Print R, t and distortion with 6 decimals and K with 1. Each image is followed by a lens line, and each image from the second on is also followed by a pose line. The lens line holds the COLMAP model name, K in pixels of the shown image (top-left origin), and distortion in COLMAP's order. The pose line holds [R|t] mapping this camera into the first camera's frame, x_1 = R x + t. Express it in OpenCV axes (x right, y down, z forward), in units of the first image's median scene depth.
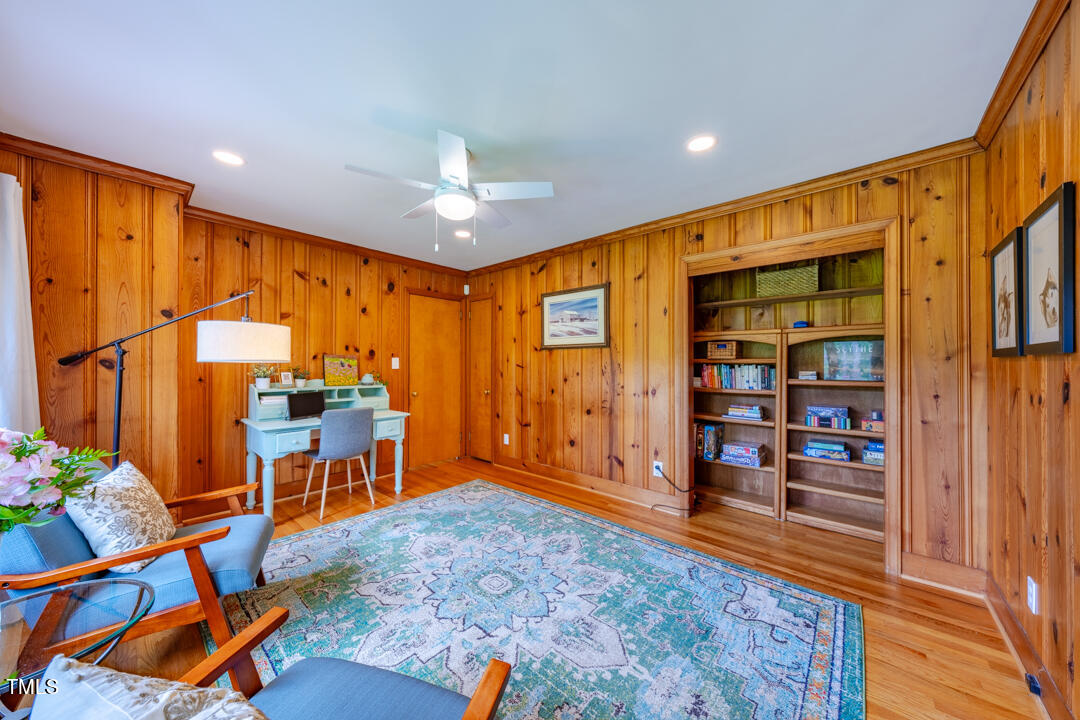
lens RADIAL K [[368.8, 0, 547.2], [0, 368.8, 362.0], [0, 0, 1]] dist [-0.003137, 0.000232]
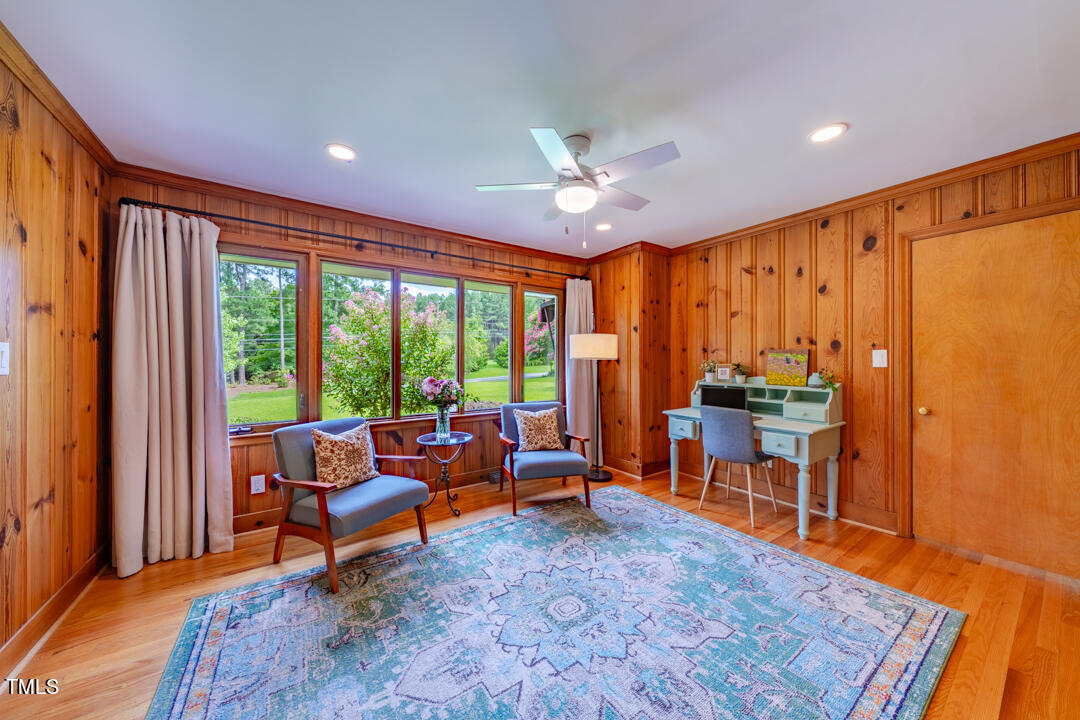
lens RADIAL K [[368.8, 0, 530.1], [0, 368.8, 360.0], [0, 0, 1]] dist [-0.003137, 0.000232]
pose [[-0.263564, -0.003647, -0.964635, 0.570879], [0.007217, 0.999957, -0.005752, 0.008172], [0.964615, -0.008478, -0.263526, 0.891232]]
